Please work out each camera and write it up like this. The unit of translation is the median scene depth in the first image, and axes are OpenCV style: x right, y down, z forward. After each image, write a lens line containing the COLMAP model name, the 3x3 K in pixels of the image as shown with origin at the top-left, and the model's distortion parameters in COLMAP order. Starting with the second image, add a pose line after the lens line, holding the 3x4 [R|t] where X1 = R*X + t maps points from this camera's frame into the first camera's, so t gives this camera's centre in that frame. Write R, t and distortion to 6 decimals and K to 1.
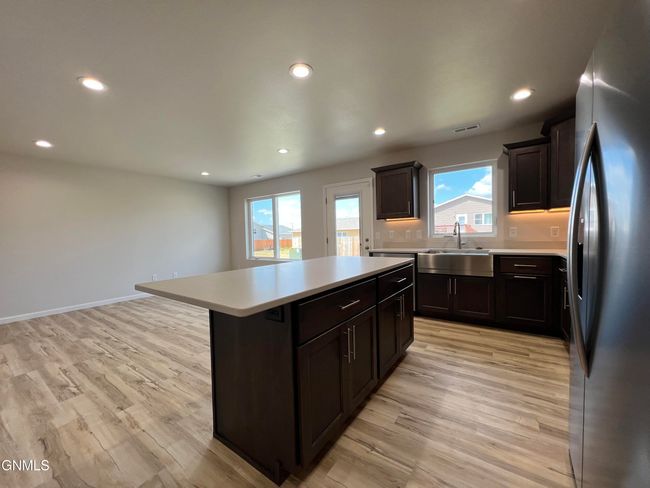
lens RADIAL K [[261.5, 0, 325.0], [0, 261.5, 244.0], [0, 0, 1]] dist [0.000336, 0.000105]
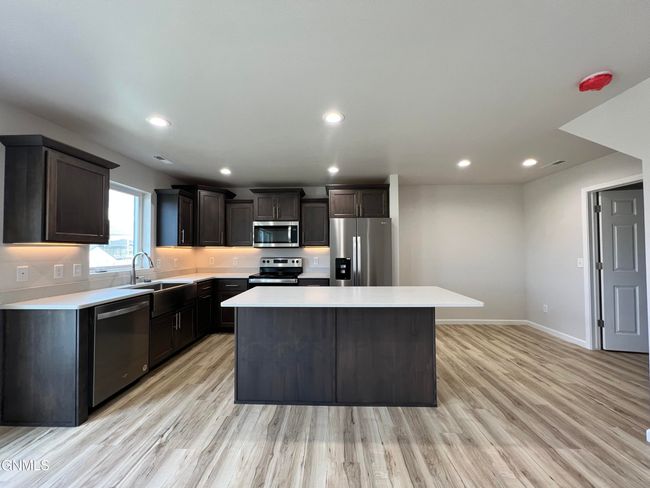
lens RADIAL K [[261.5, 0, 325.0], [0, 261.5, 244.0], [0, 0, 1]] dist [0.000336, 0.000105]
pose [[-0.545749, 0.048175, 0.836563, -1.132036], [0.049941, 0.998441, -0.024917, -0.125280], [-0.836459, 0.028180, -0.547304, 1.929080]]
